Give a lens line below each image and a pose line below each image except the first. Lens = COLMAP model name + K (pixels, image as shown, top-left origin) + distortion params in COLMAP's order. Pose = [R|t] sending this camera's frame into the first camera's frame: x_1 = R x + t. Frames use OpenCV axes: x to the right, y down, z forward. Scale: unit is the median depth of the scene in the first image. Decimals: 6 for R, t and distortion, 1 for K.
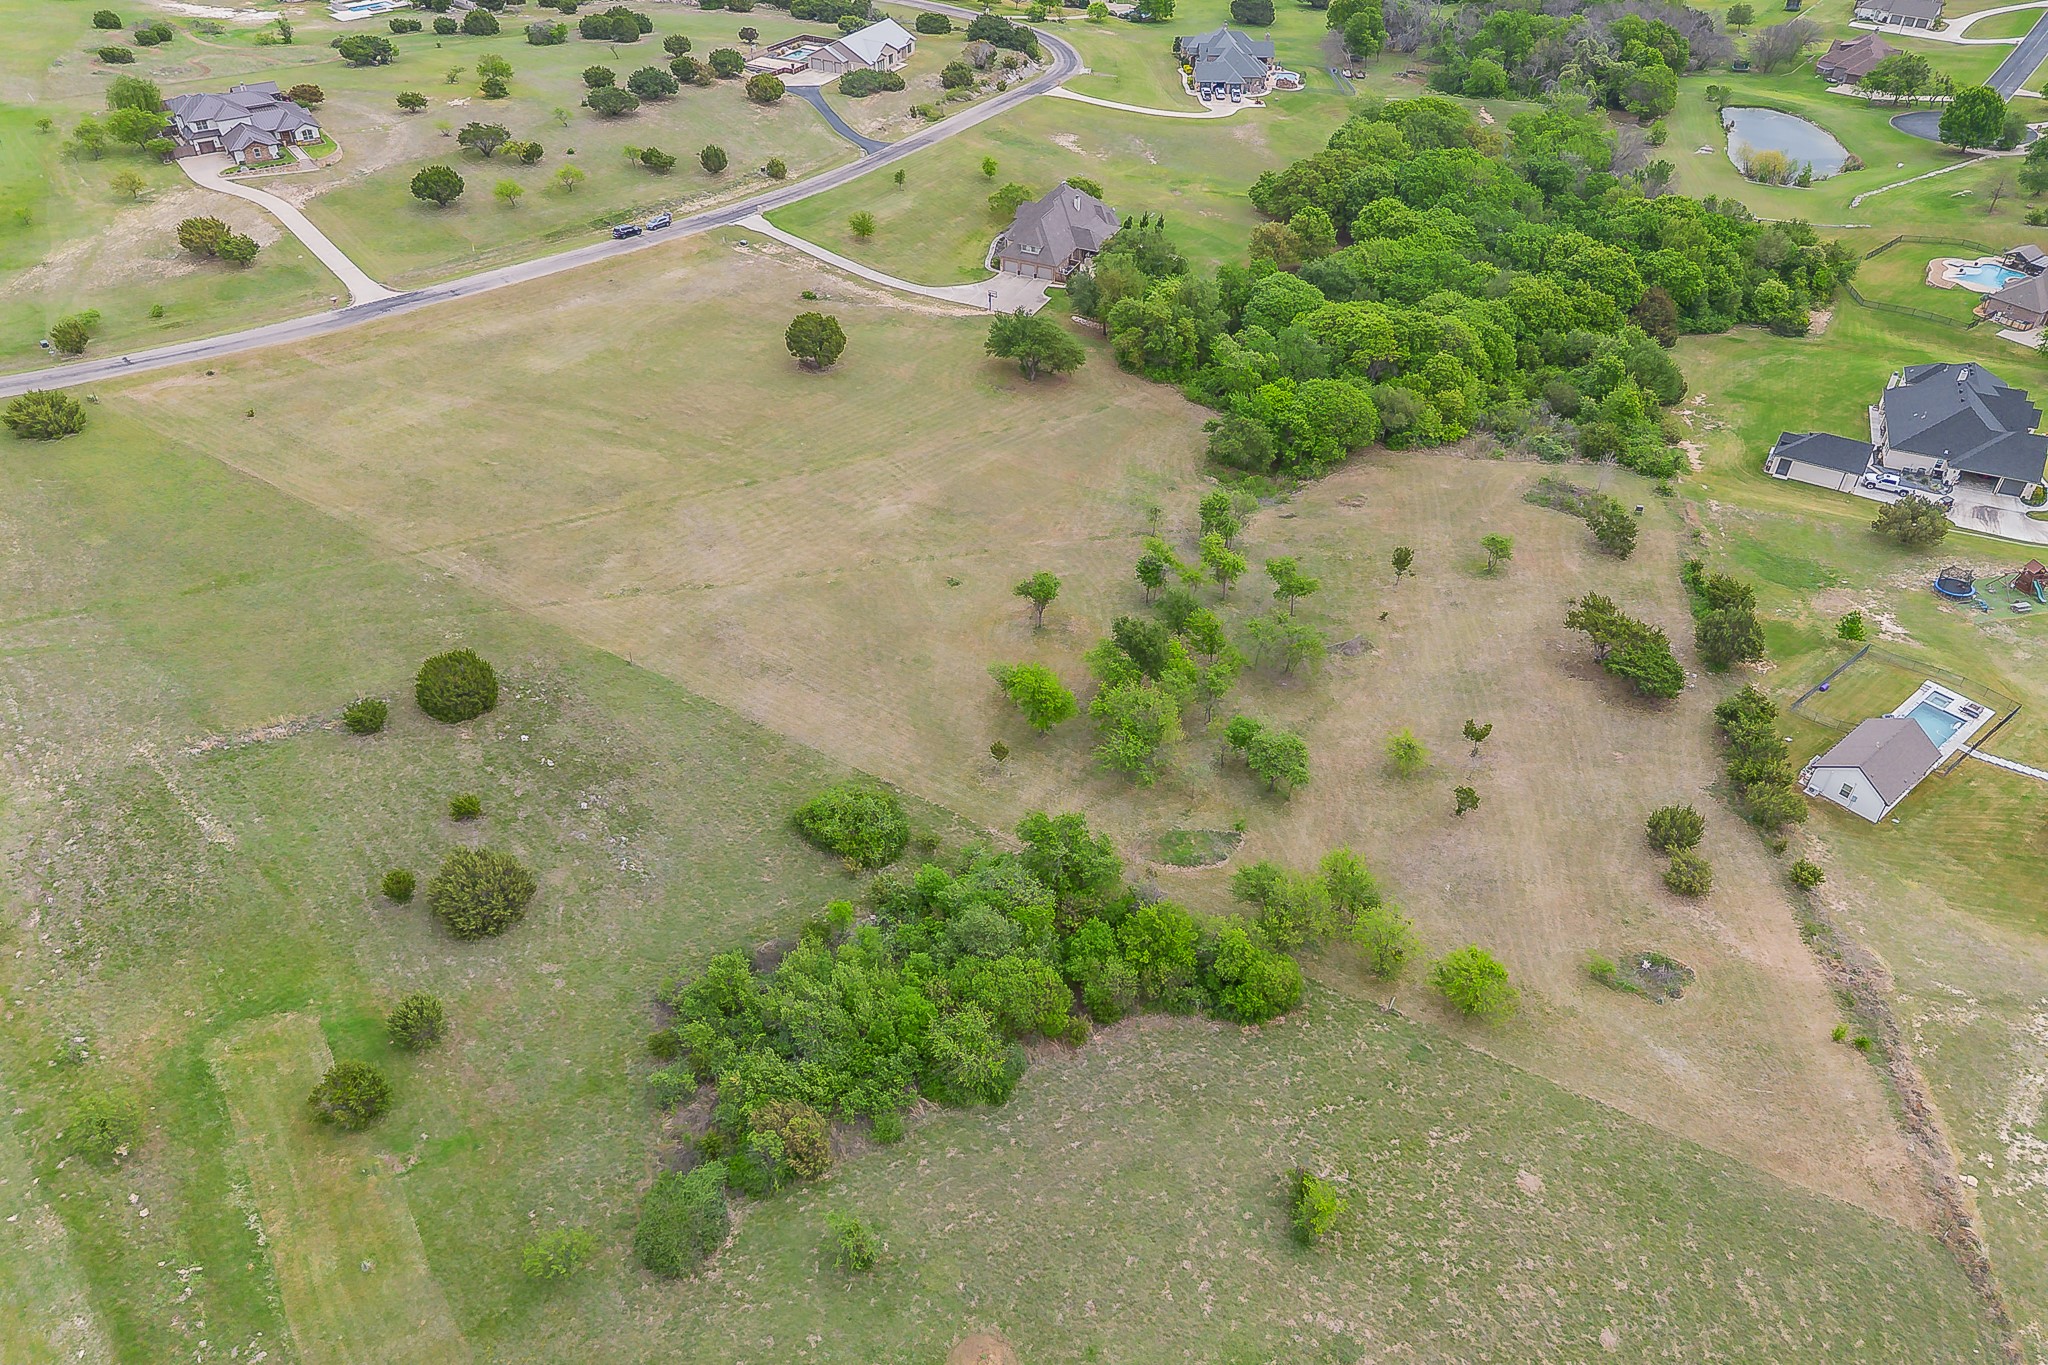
lens RADIAL K [[1446.0, 0, 1025.2], [0, 1446.0, 686.9], [0, 0, 1]] dist [0.066068, -0.058500]
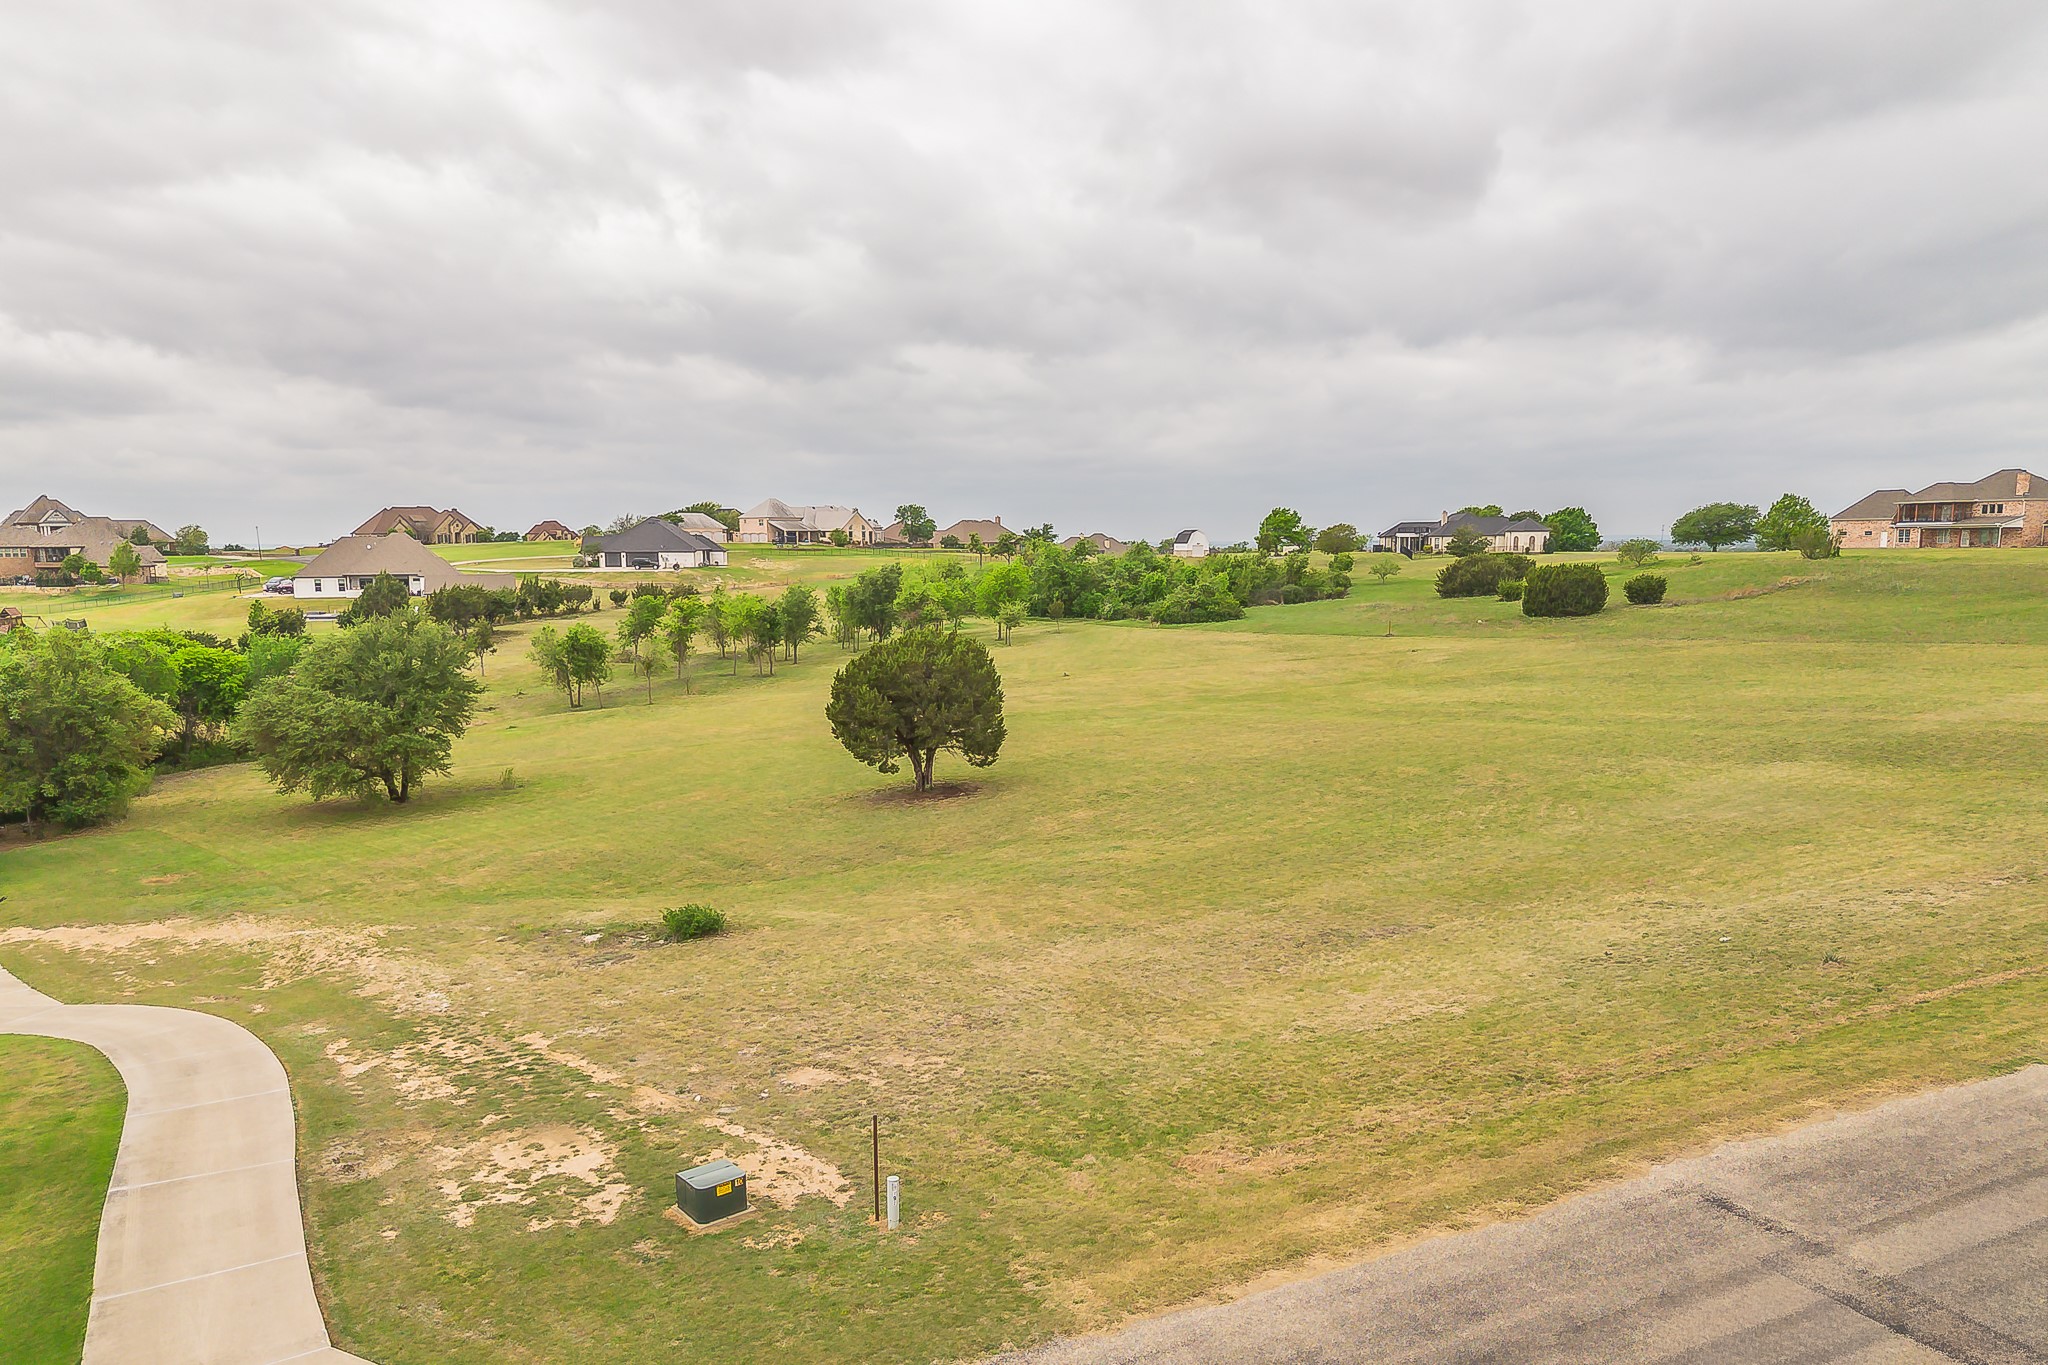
lens RADIAL K [[1460.7, 0, 1025.1], [0, 1460.7, 666.2], [0, 0, 1]] dist [0.074901, -0.067182]
pose [[-0.926968, -0.045010, 0.372432, -0.306164], [0.223823, 0.730359, 0.645352, -0.481774], [-0.301056, 0.681579, -0.666945, 1.282328]]
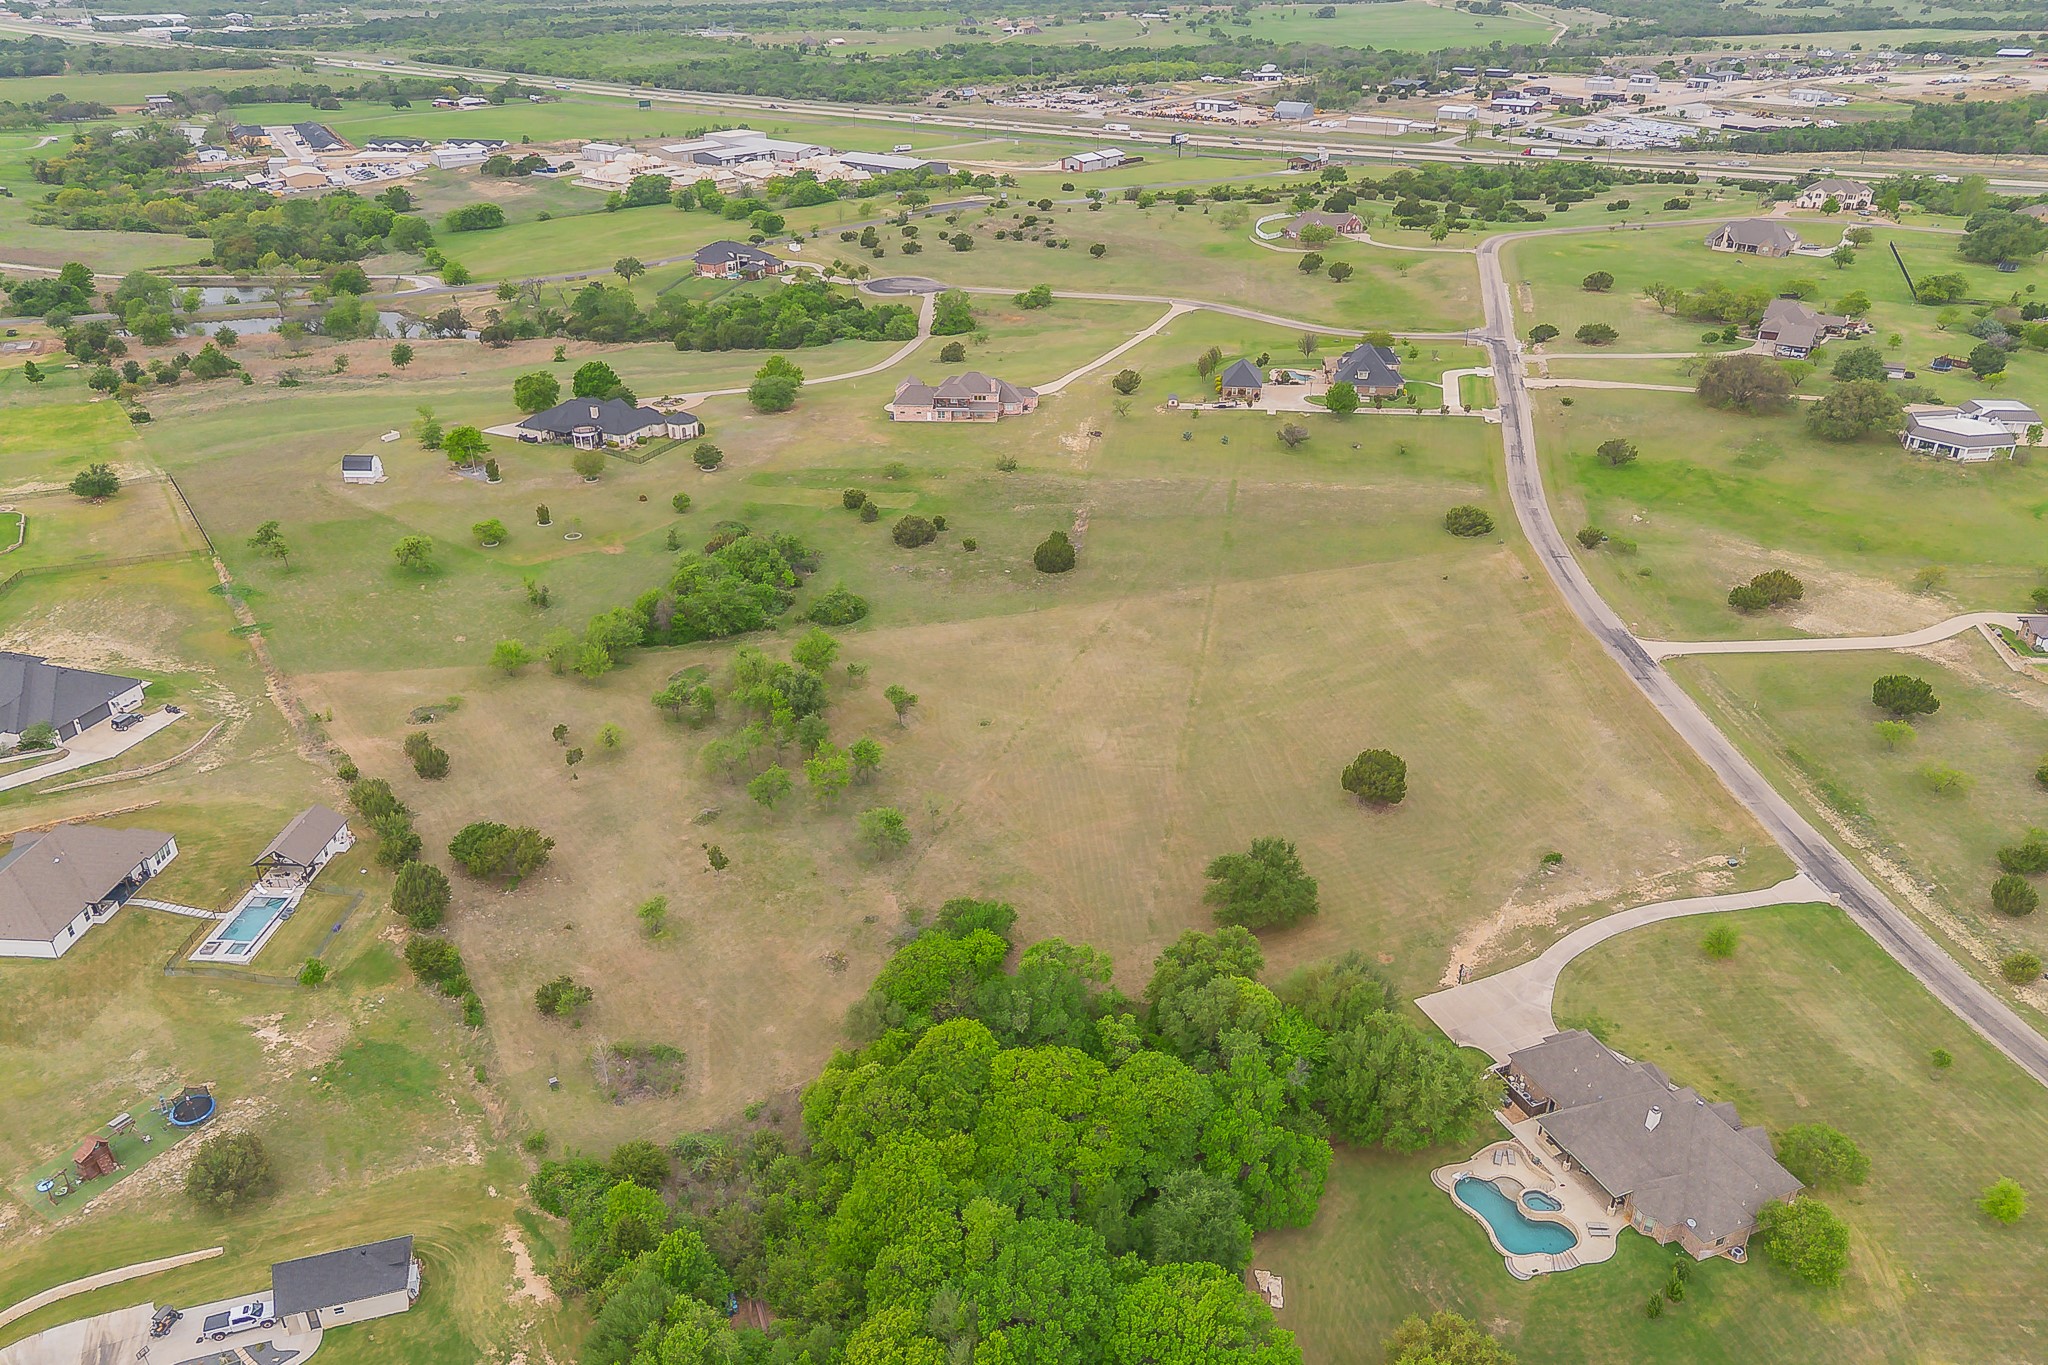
lens RADIAL K [[1441.7, 0, 1024.0], [0, 1441.7, 682.5], [0, 0, 1]] dist [0.094037, -0.099832]
pose [[-0.688203, 0.318129, -0.652051, 0.671764], [-0.458380, 0.505987, 0.730661, -0.927443], [0.562373, 0.801730, -0.202398, 1.076144]]
